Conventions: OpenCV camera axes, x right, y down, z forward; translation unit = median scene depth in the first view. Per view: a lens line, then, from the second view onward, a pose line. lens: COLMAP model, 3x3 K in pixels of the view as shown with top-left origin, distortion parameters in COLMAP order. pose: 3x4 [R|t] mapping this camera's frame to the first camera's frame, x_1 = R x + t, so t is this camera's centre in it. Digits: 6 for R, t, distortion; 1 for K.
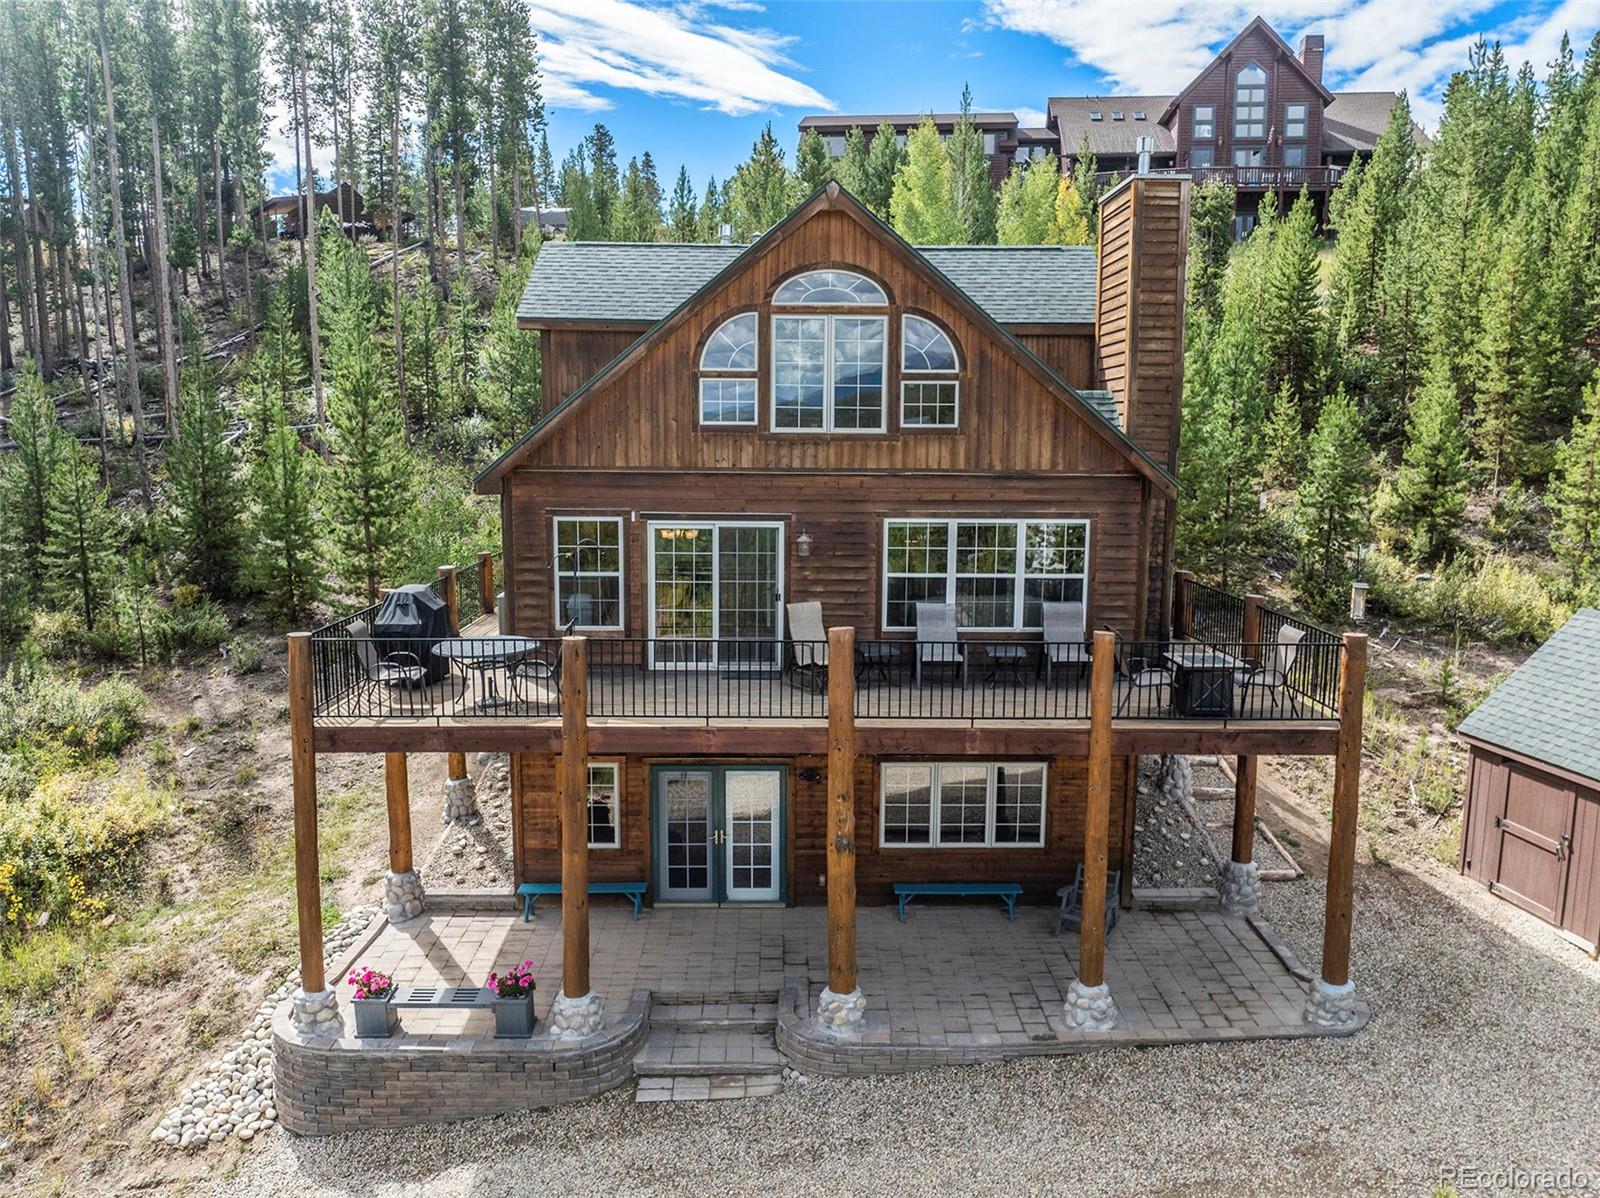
lens RADIAL K [[1117.8, 0, 797.3], [0, 1117.8, 600.5], [0, 0, 1]] dist [-0.049224, 0.014064]
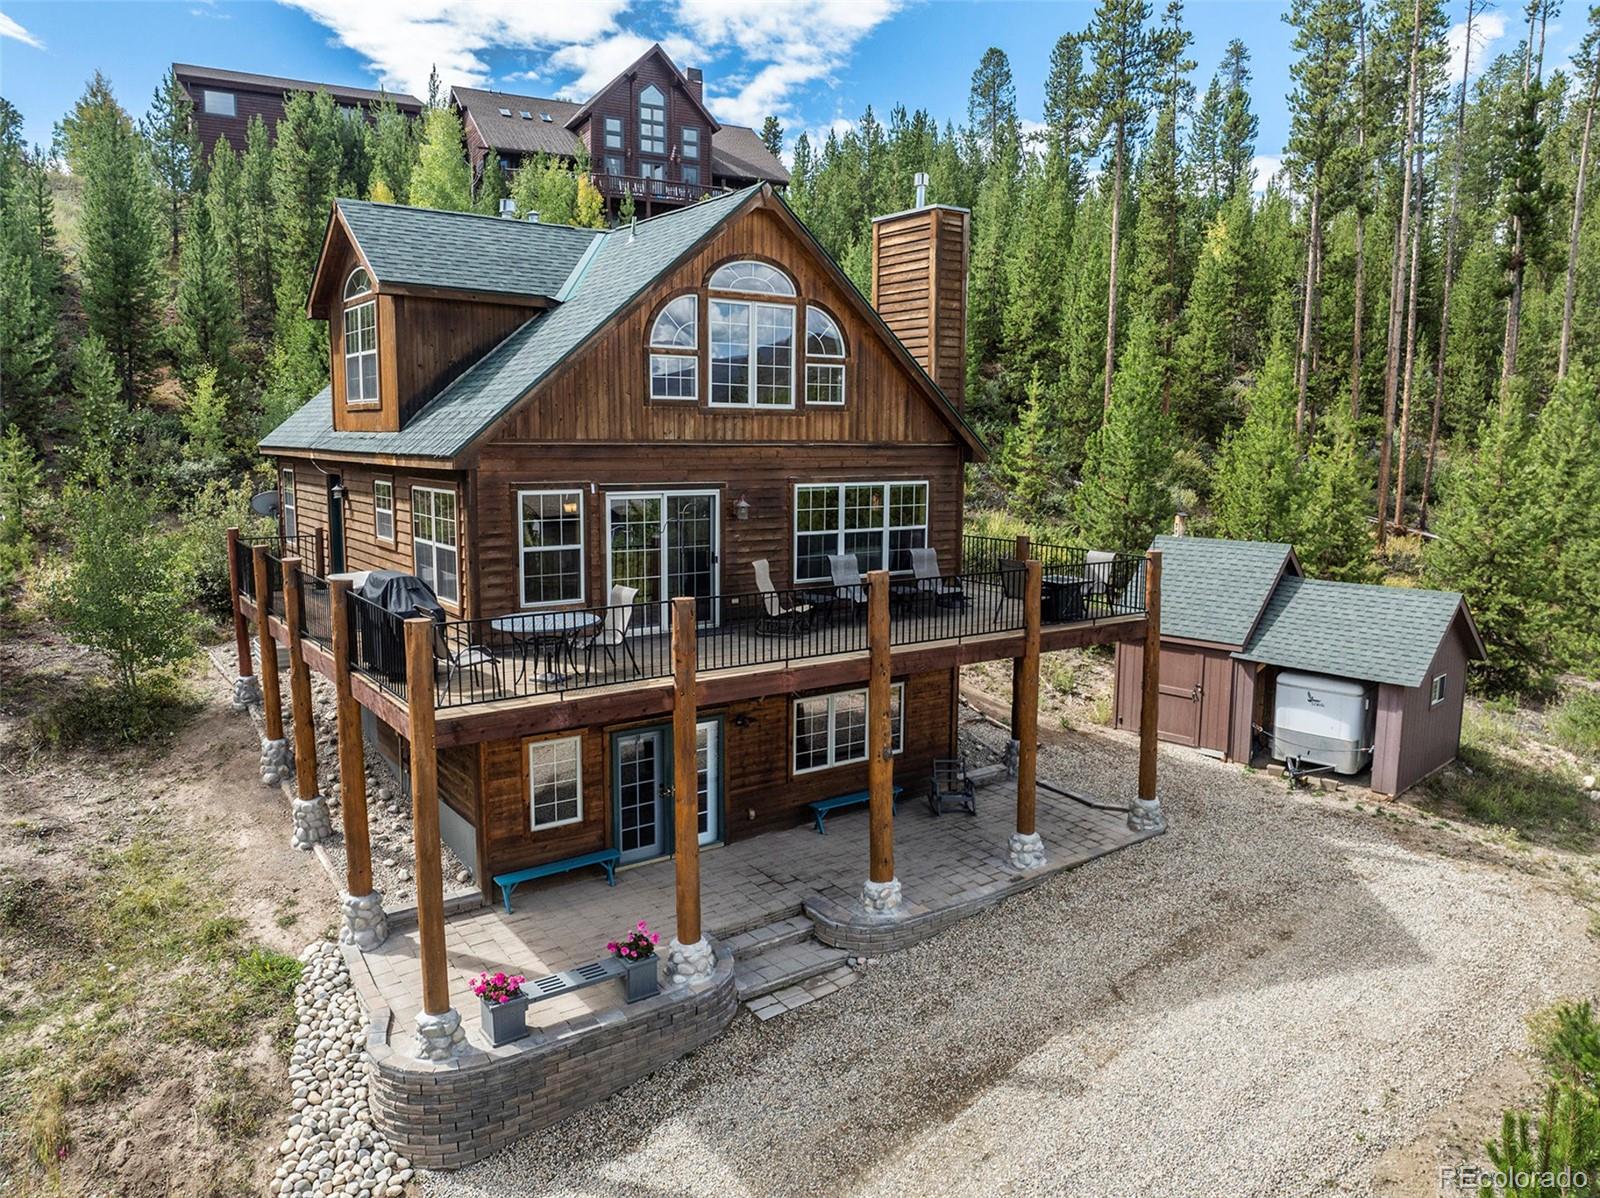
lens RADIAL K [[1117.8, 0, 784.8], [0, 1117.8, 603.8], [0, 0, 1]] dist [-0.049224, 0.014064]
pose [[0.821173, -0.086240, 0.564125, -0.583645], [0.081009, 0.996121, 0.034360, 0.008217], [-0.564900, 0.017484, 0.824974, 0.067710]]
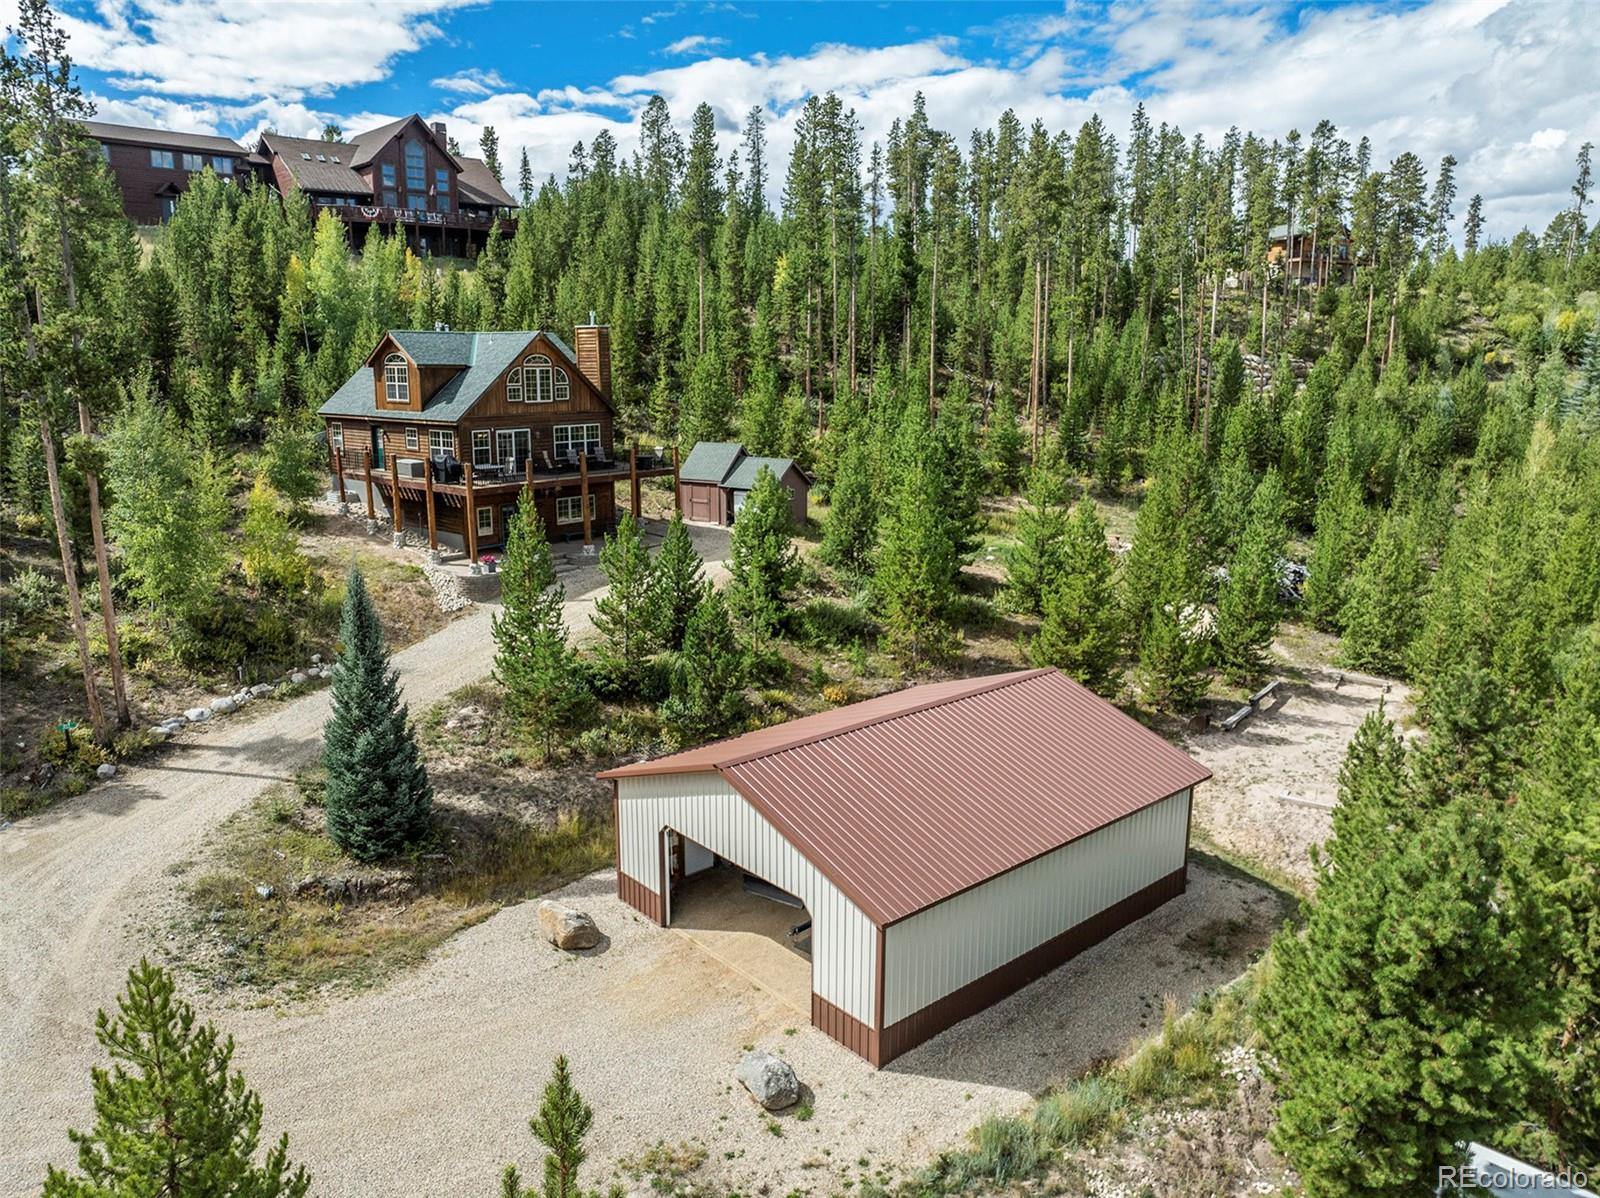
lens RADIAL K [[1117.8, 0, 790.0], [0, 1117.8, 597.8], [0, 0, 1]] dist [-0.049224, 0.014064]
pose [[0.647755, -0.164324, 0.743916, -2.089694], [0.111443, 0.986396, 0.120848, 0.113786], [-0.753654, 0.004624, 0.657255, -1.801091]]
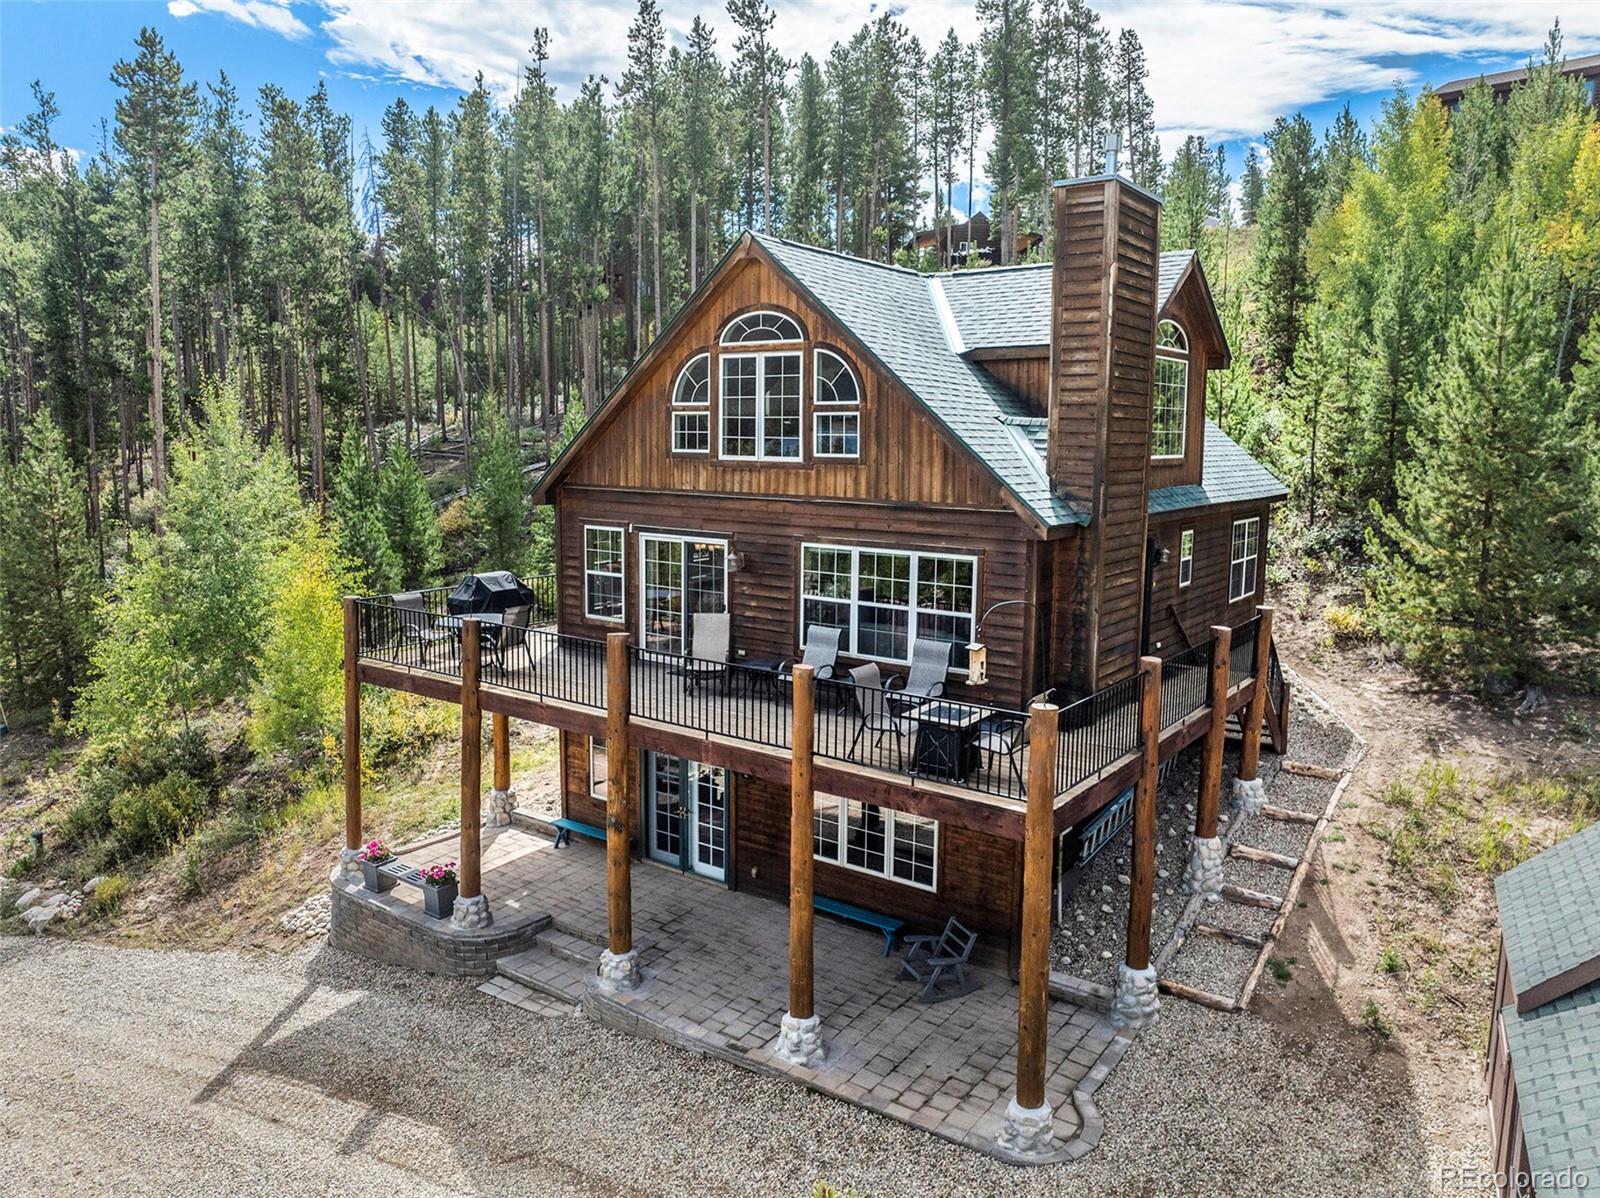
lens RADIAL K [[1117.8, 0, 794.1], [0, 1117.8, 595.6], [0, 0, 1]] dist [-0.049224, 0.014064]
pose [[0.798672, 0.088605, -0.595208, 0.706057], [-0.092355, 0.995431, 0.024259, -0.048683], [0.594638, 0.035595, 0.803205, 0.150313]]
